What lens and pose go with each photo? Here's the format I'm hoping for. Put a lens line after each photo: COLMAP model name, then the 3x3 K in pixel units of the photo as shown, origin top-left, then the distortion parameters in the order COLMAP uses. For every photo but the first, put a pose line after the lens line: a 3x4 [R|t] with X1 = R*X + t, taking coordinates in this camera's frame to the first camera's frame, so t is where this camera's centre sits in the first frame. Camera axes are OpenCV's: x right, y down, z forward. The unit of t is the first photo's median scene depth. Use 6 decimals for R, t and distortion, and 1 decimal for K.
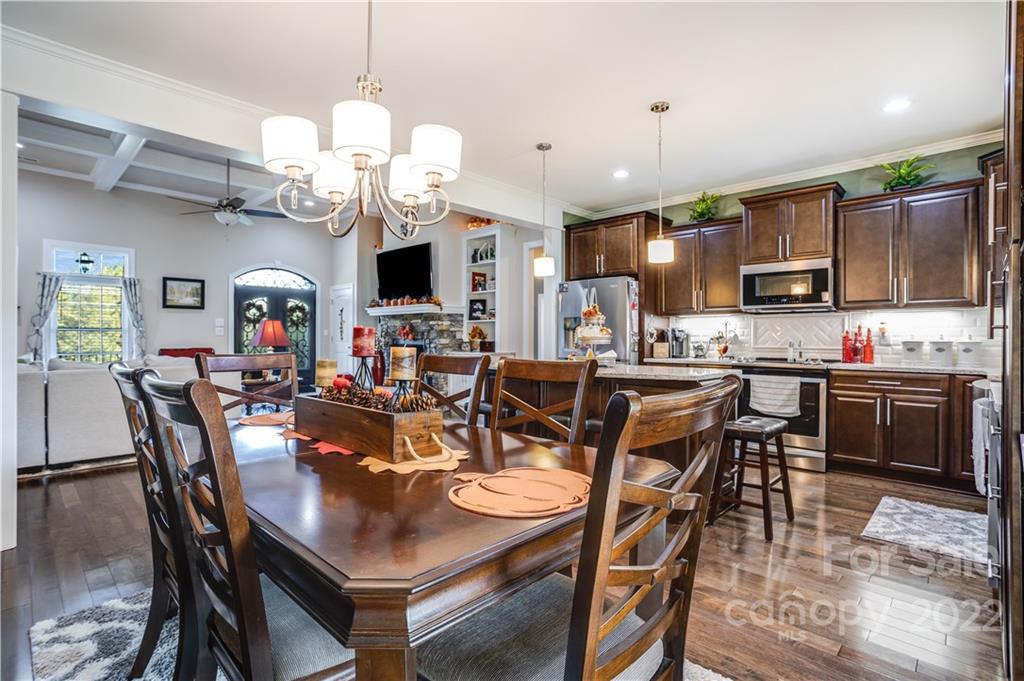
lens RADIAL K [[510.5, 0, 508.8], [0, 510.5, 313.7], [0, 0, 1]] dist [-0.058717, 0.036527]
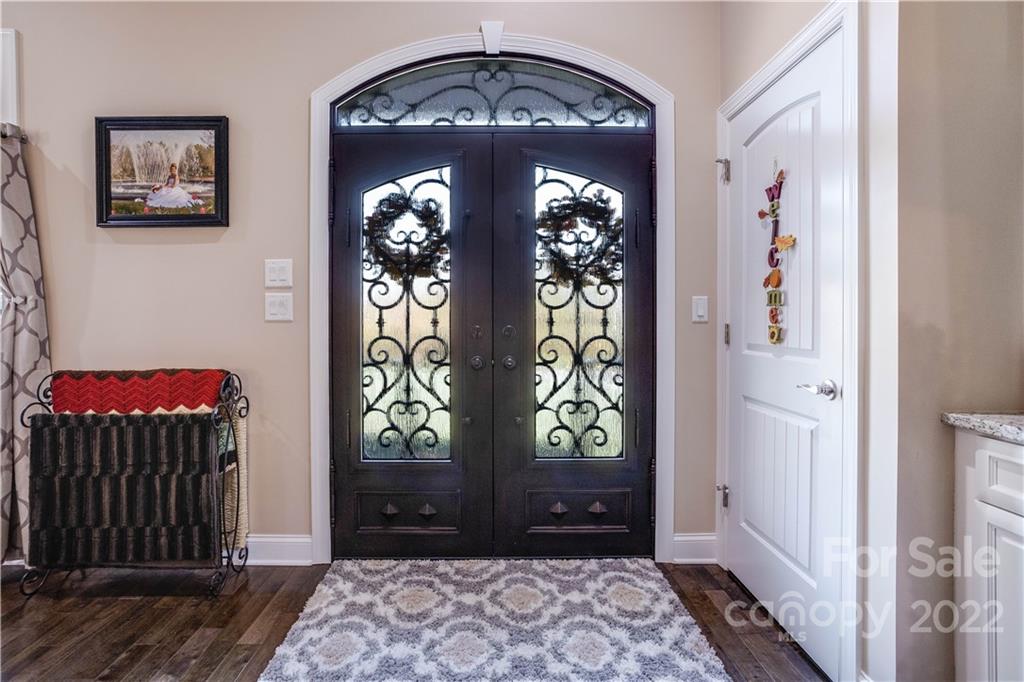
lens RADIAL K [[510.5, 0, 508.8], [0, 510.5, 314.2], [0, 0, 1]] dist [-0.058717, 0.036527]
pose [[0.705852, -0.001171, -0.708359, -0.299673], [0.031392, 0.999068, 0.029630, 0.035614], [0.707664, -0.043151, 0.705230, 0.896507]]
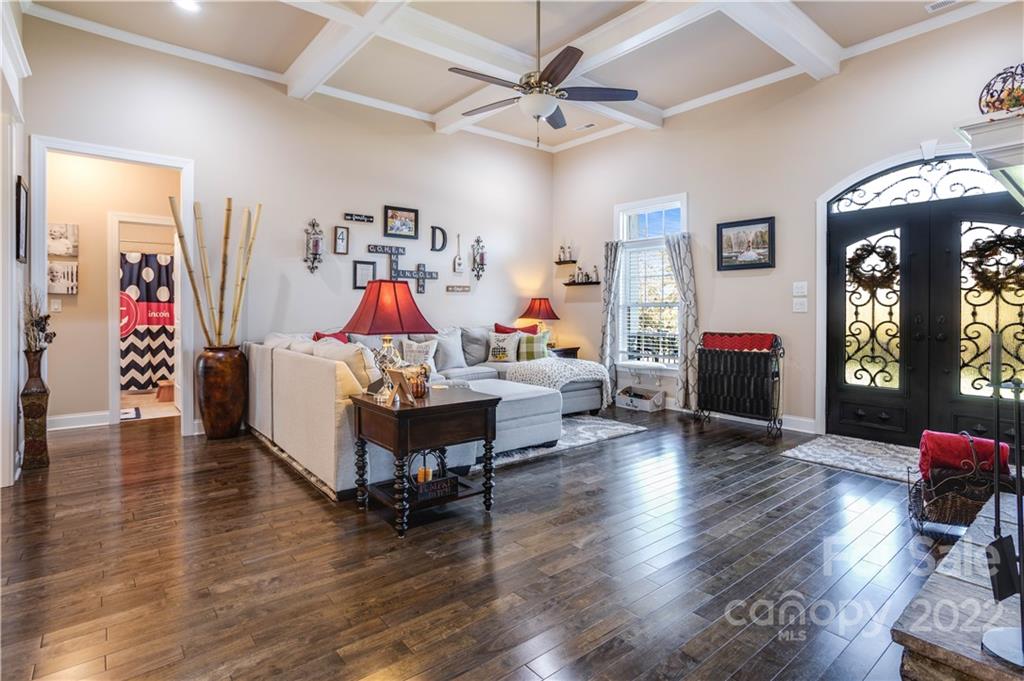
lens RADIAL K [[510.5, 0, 508.8], [0, 510.5, 313.7], [0, 0, 1]] dist [-0.058717, 0.036527]
pose [[-0.137911, 0.006152, -0.990426, 0.012424], [0.038881, 0.999244, 0.000793, 0.032007], [0.989681, -0.038400, -0.138045, 0.759740]]
